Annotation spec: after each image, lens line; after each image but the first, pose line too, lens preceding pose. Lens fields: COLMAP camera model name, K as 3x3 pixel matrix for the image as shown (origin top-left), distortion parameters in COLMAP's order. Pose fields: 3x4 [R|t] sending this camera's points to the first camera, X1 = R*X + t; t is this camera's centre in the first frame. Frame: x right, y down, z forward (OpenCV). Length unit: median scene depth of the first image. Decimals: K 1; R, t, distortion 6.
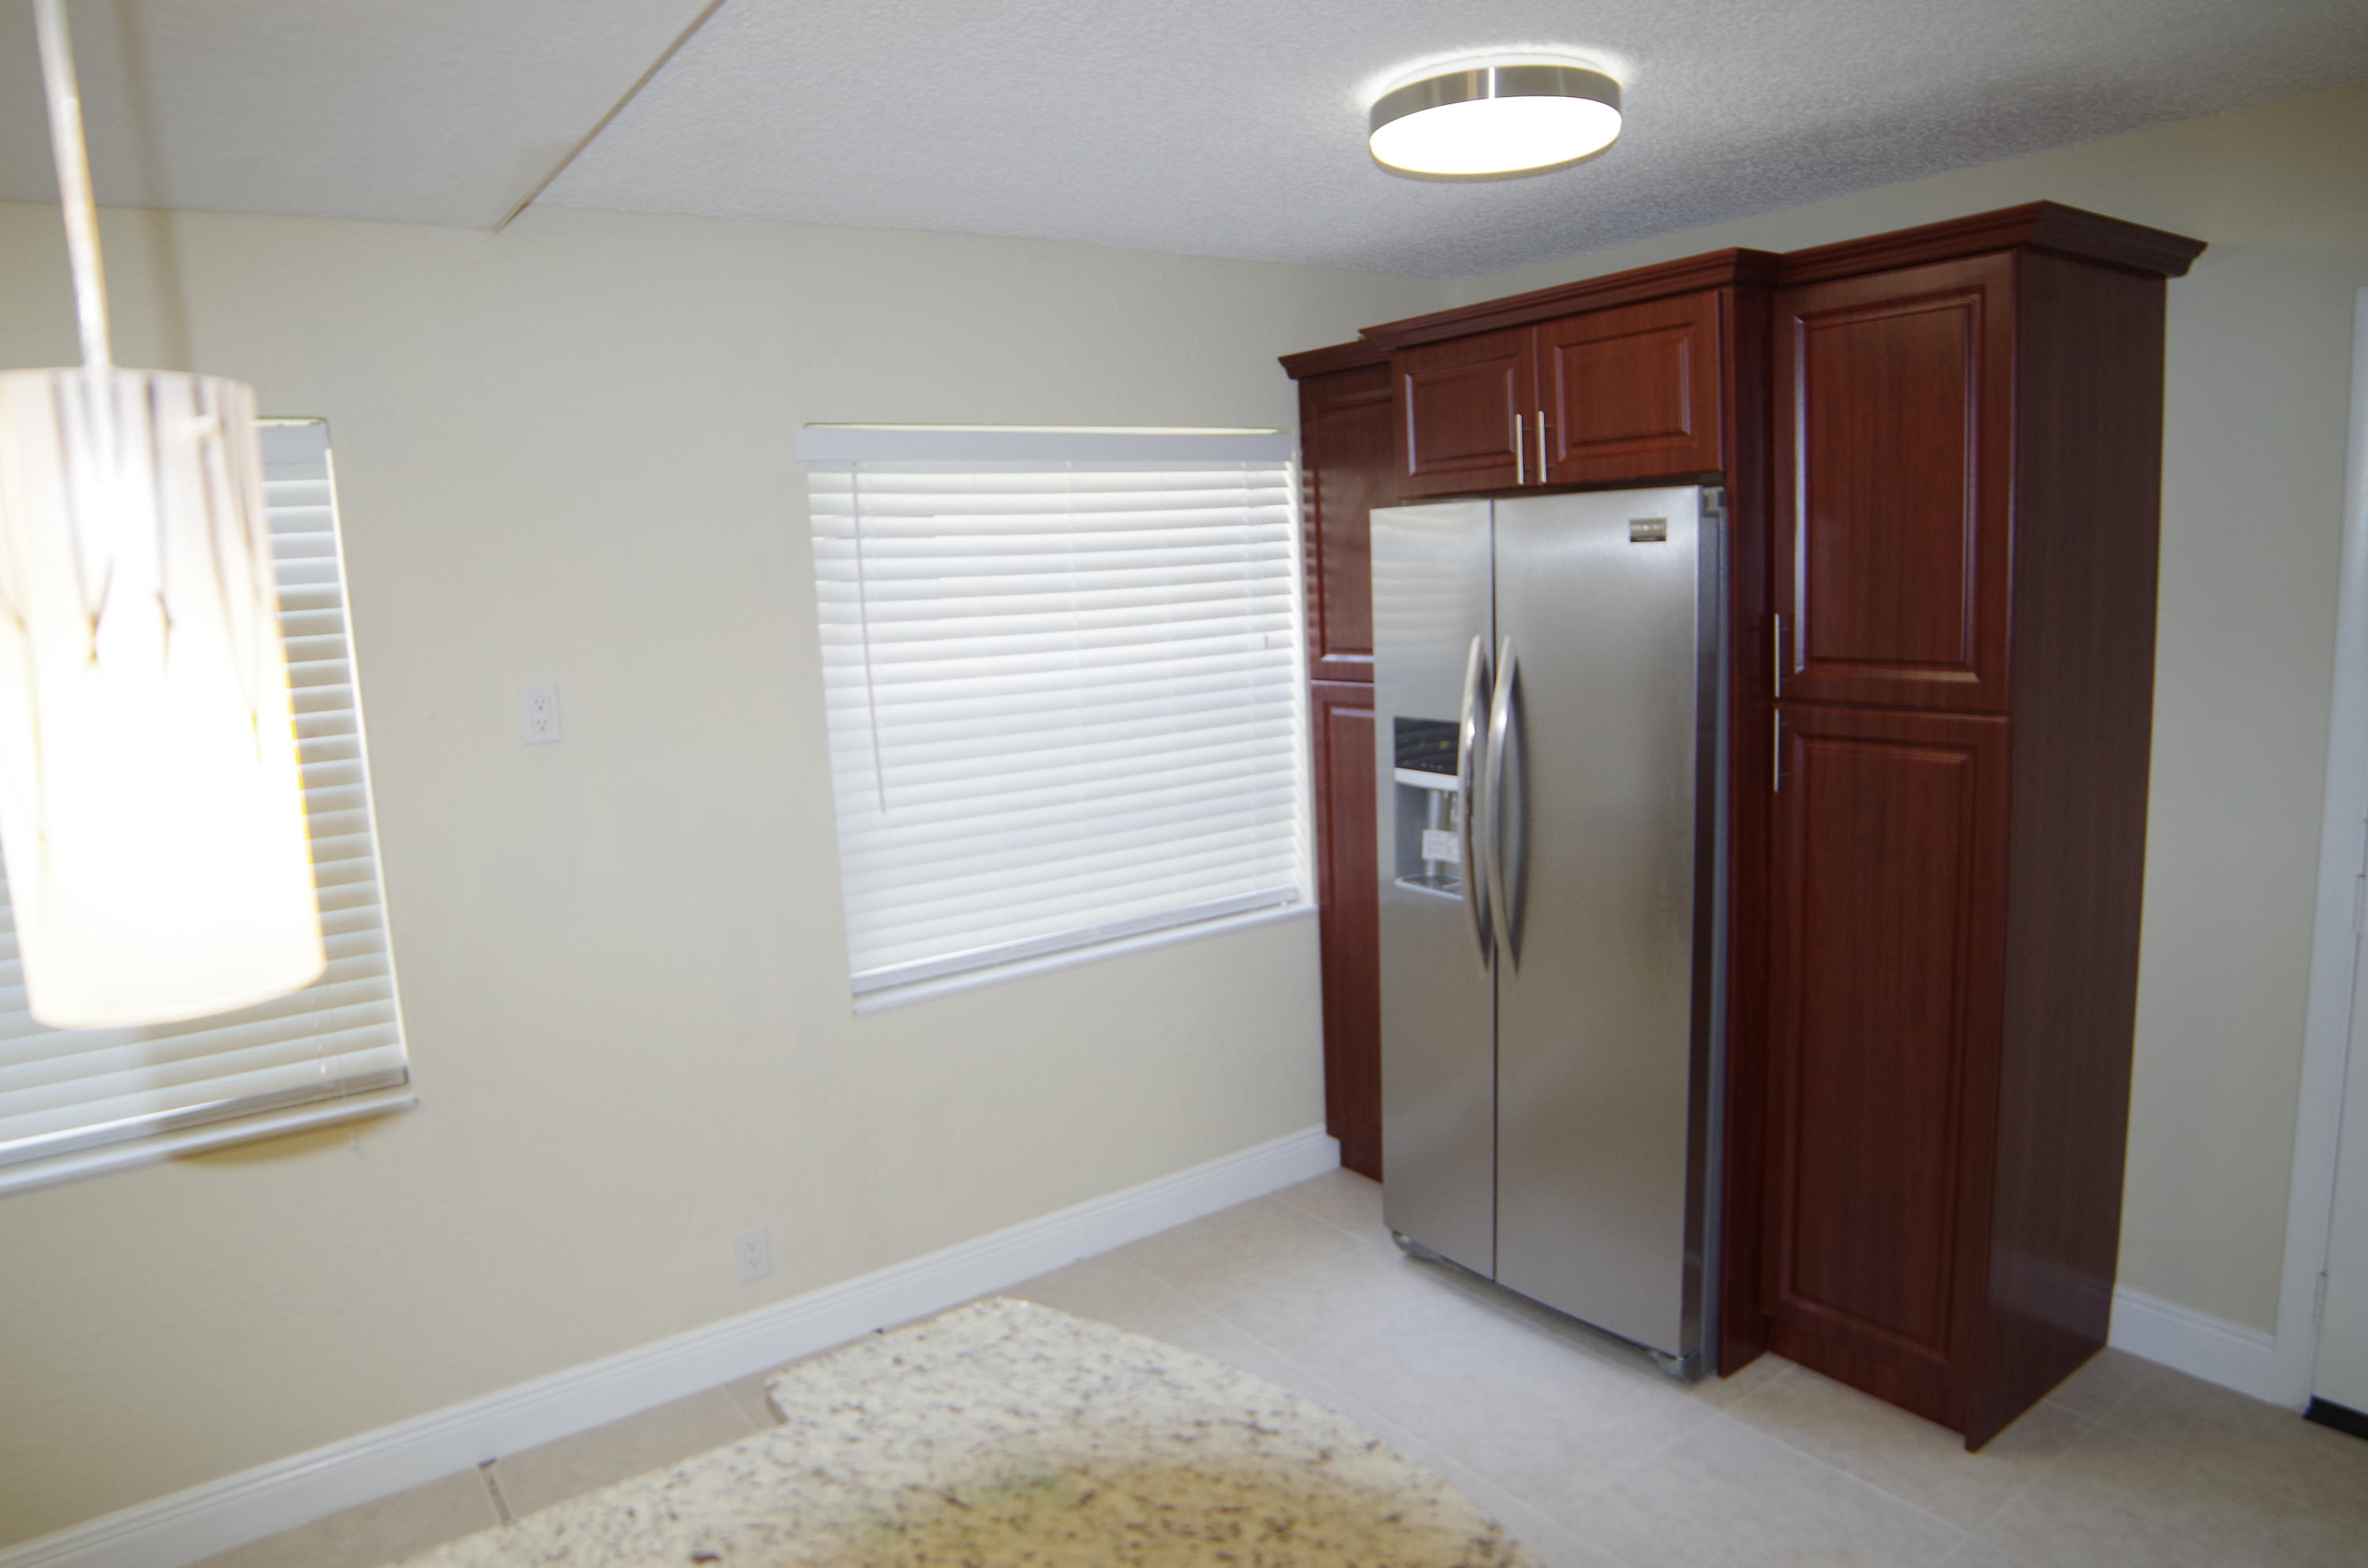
lens RADIAL K [[1462.9, 0, 1168.6], [0, 1462.9, 801.6], [0, 0, 1]] dist [-0.120064, 0.045315]
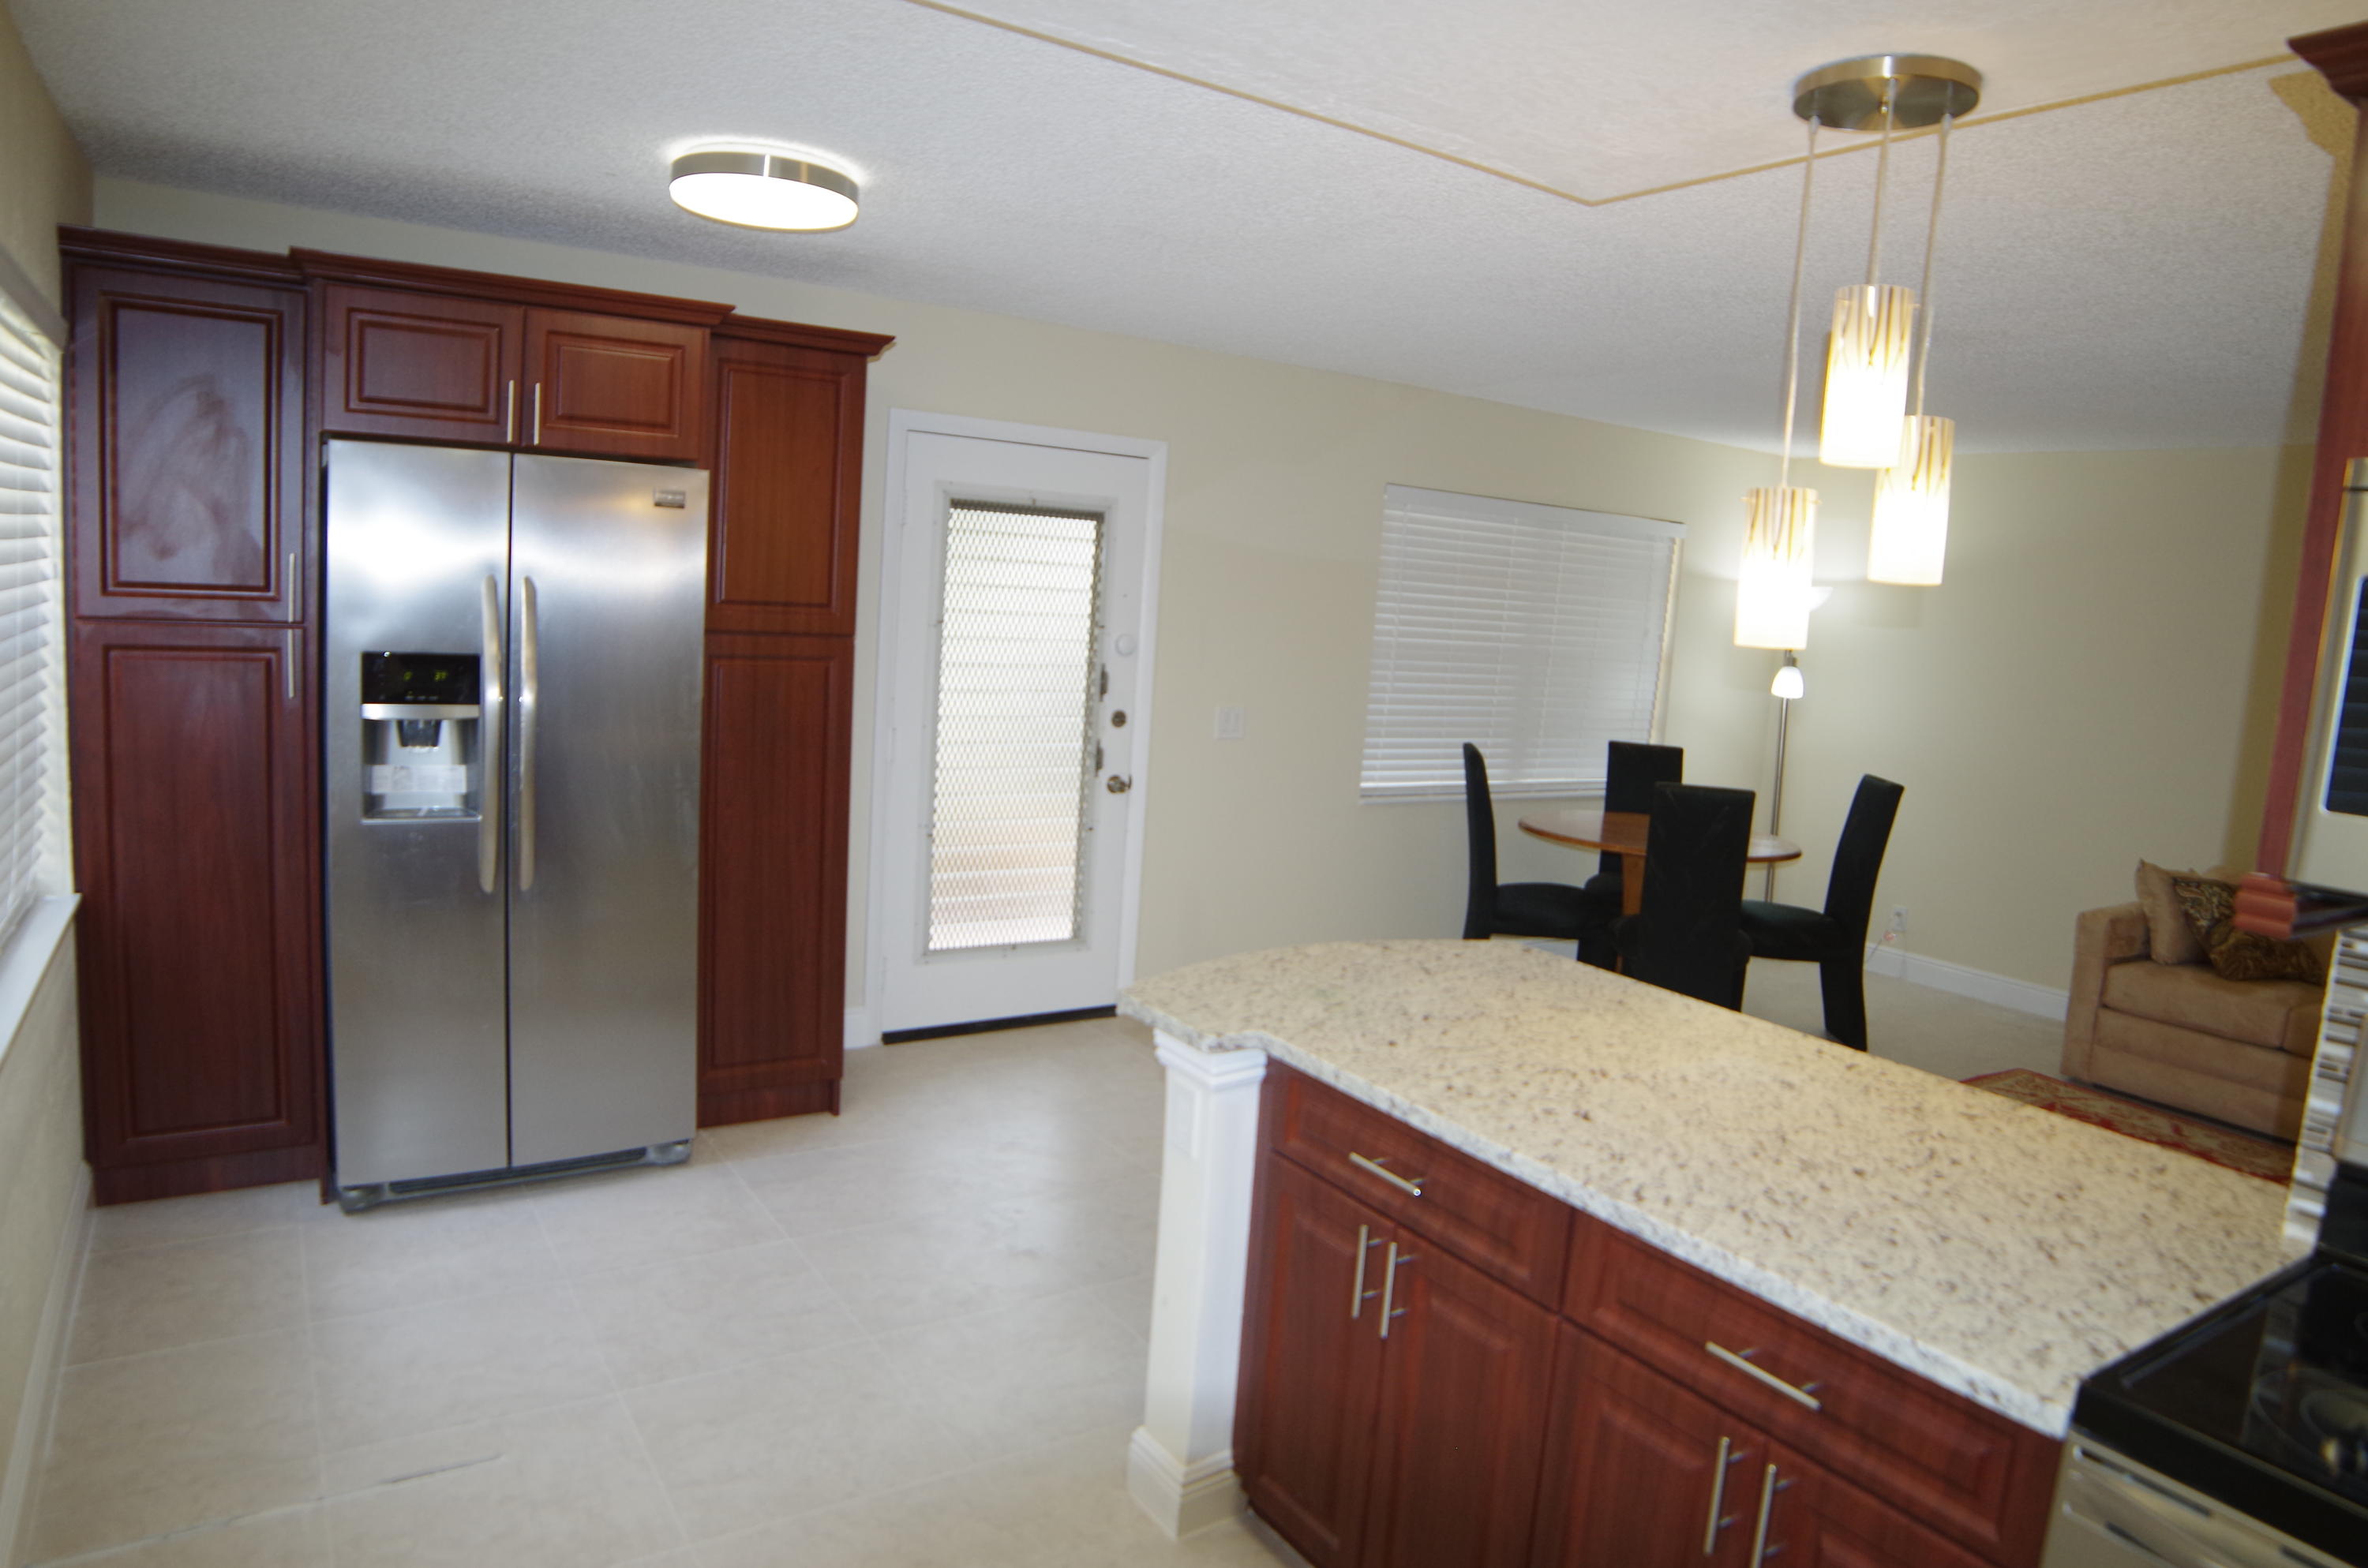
lens RADIAL K [[1462.9, 0, 1168.6], [0, 1462.9, 801.6], [0, 0, 1]] dist [-0.120064, 0.045315]
pose [[0.047980, -0.093951, 0.994420, -0.960811], [0.091204, 0.991820, 0.089305, 0.008676], [-0.994676, 0.086411, 0.056157, 0.497815]]
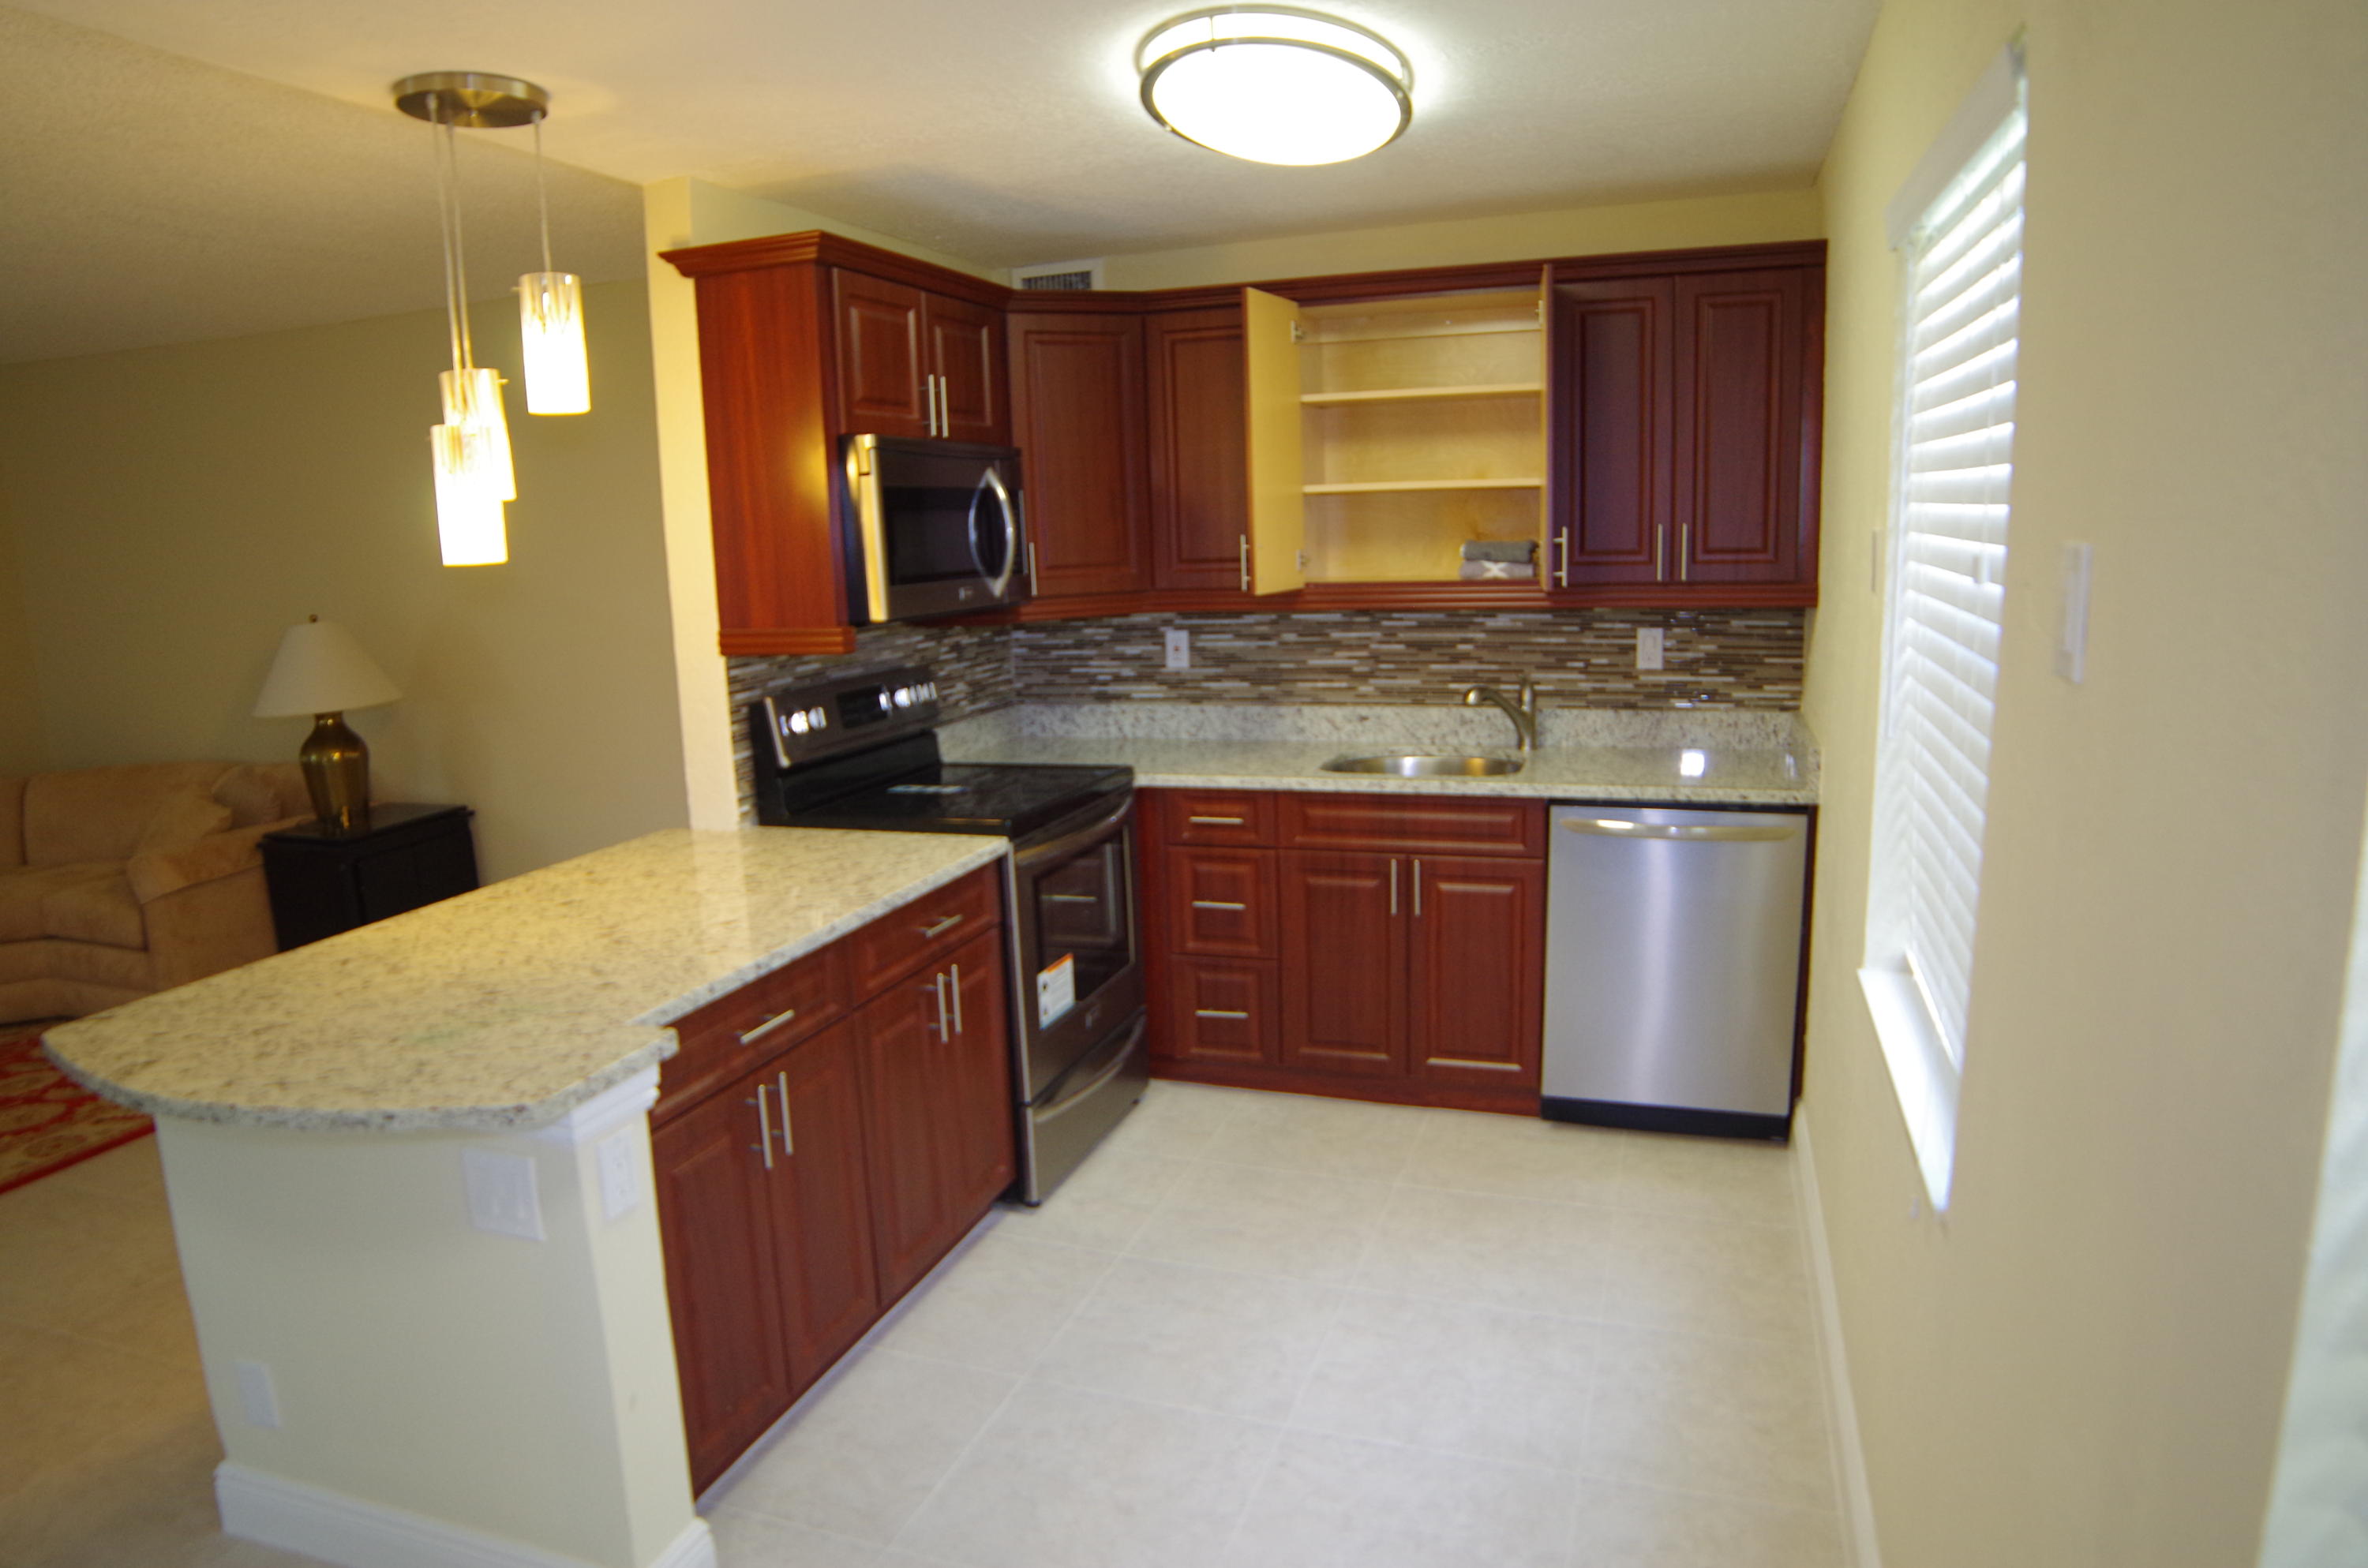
lens RADIAL K [[1479.6, 0, 1182.3], [0, 1479.6, 803.8], [0, 0, 1]] dist [-0.113172, 0.047759]
pose [[-0.809584, 0.182004, -0.558075, 0.035339], [-0.020583, 0.941332, 0.336853, -0.152332], [0.586643, 0.284198, -0.758342, 1.222689]]
